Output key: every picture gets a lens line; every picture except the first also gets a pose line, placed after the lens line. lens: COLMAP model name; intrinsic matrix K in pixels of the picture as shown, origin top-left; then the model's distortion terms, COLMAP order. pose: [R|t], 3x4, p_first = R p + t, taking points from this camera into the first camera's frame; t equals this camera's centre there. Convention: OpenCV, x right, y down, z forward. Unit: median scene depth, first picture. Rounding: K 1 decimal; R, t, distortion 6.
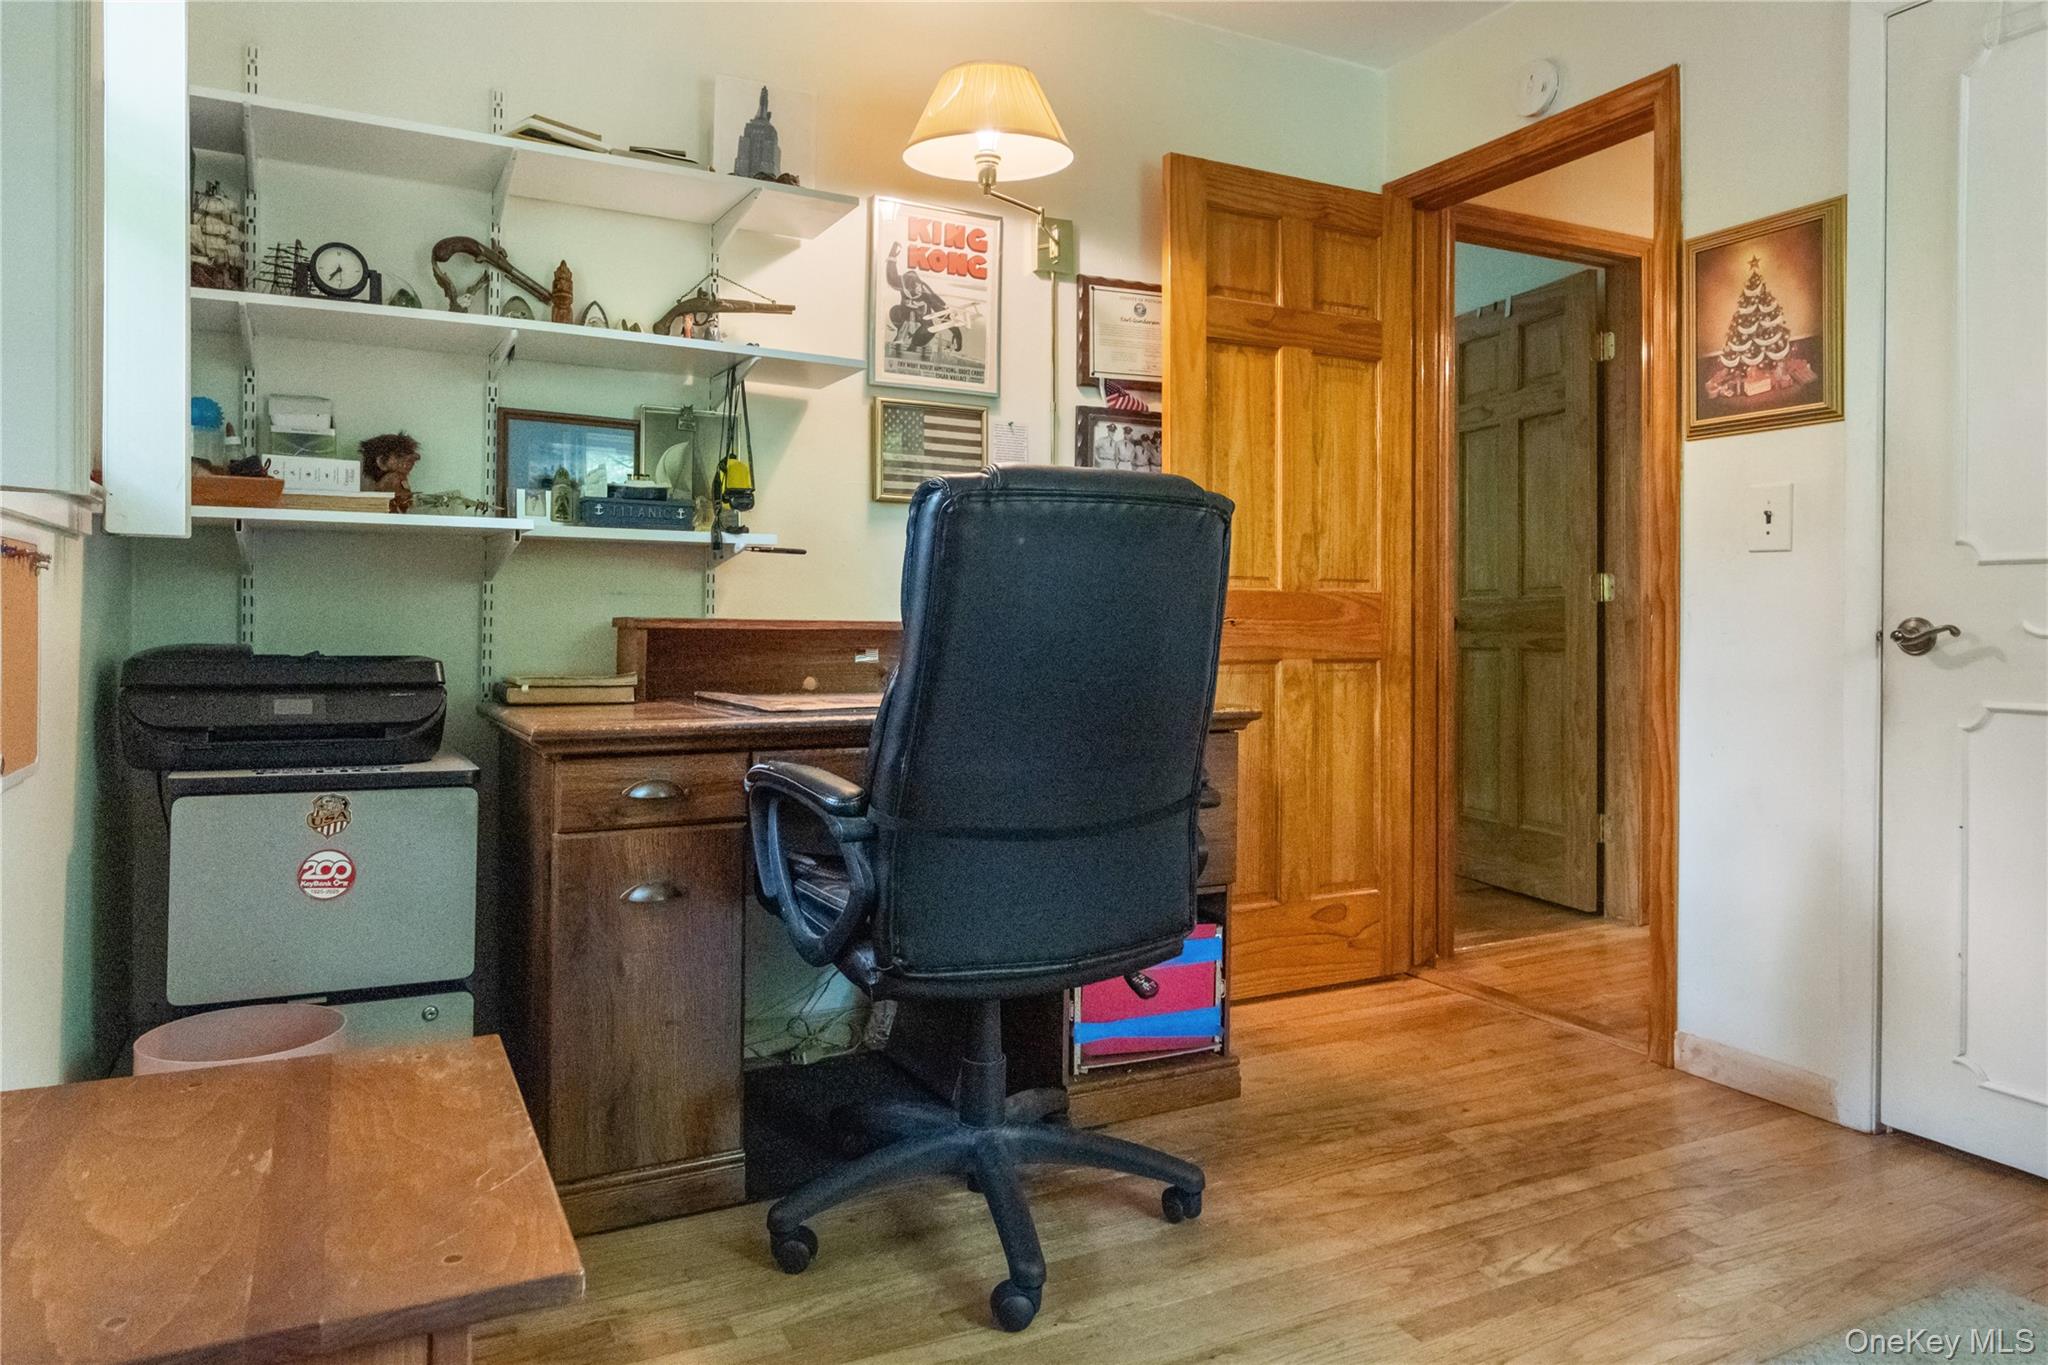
lens RADIAL K [[1308.5, 0, 1030.1], [0, 1308.5, 669.1], [0, 0, 1]] dist [-0.002520, 0.001089]
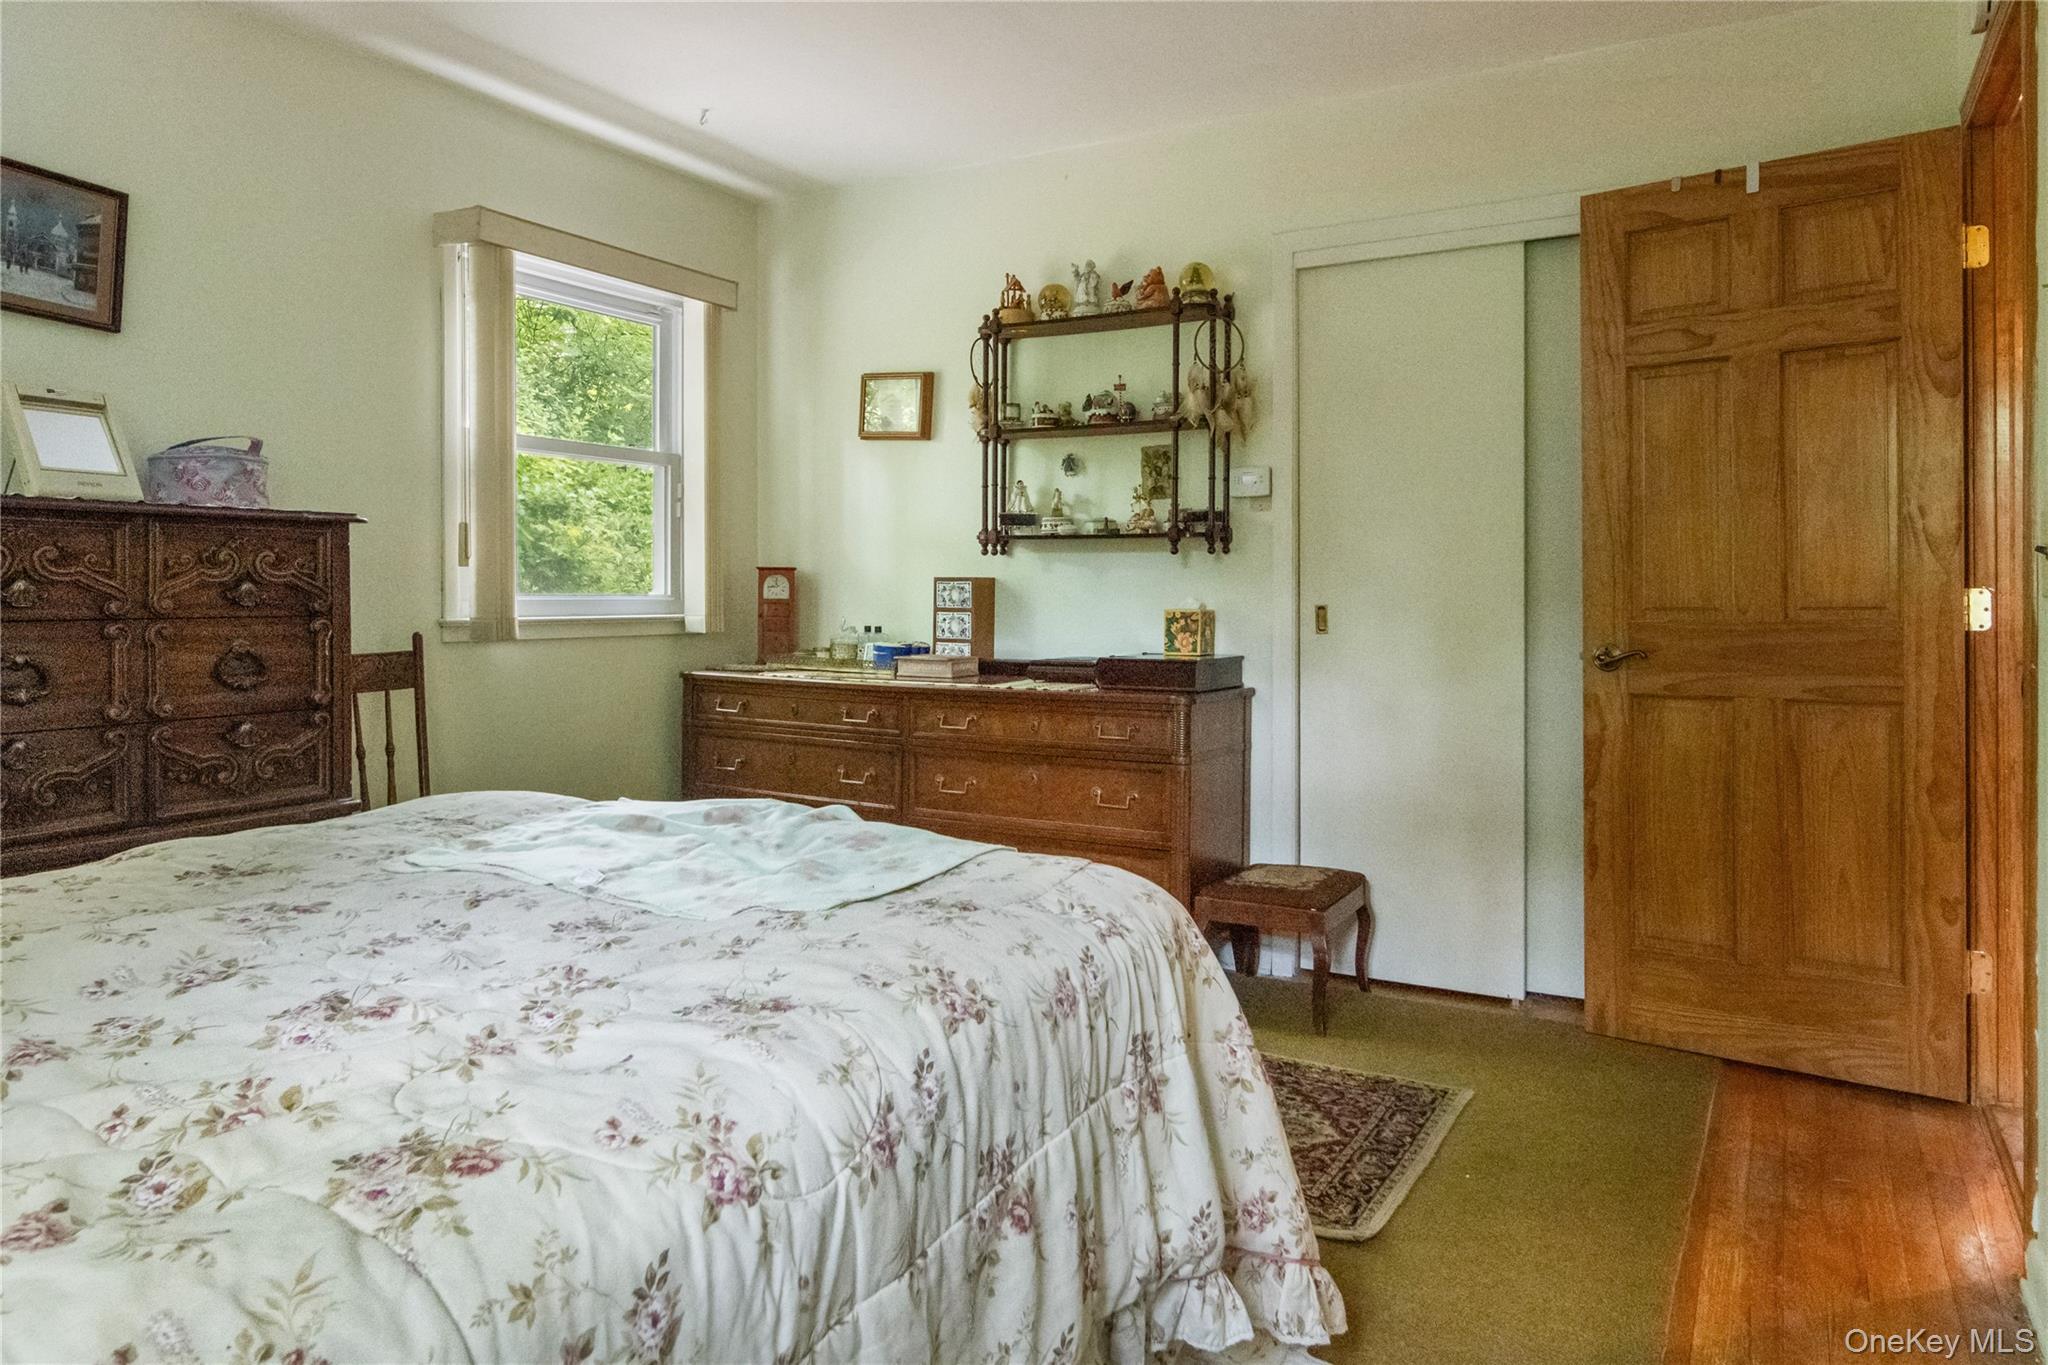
lens RADIAL K [[1308.5, 0, 1030.1], [0, 1308.5, 669.1], [0, 0, 1]] dist [-0.002520, 0.001089]
pose [[0.840396, 0.002069, 0.541969, -0.299514], [0.003275, 0.999955, -0.008897, -0.025901], [-0.541963, 0.009252, 0.840351, 0.654605]]
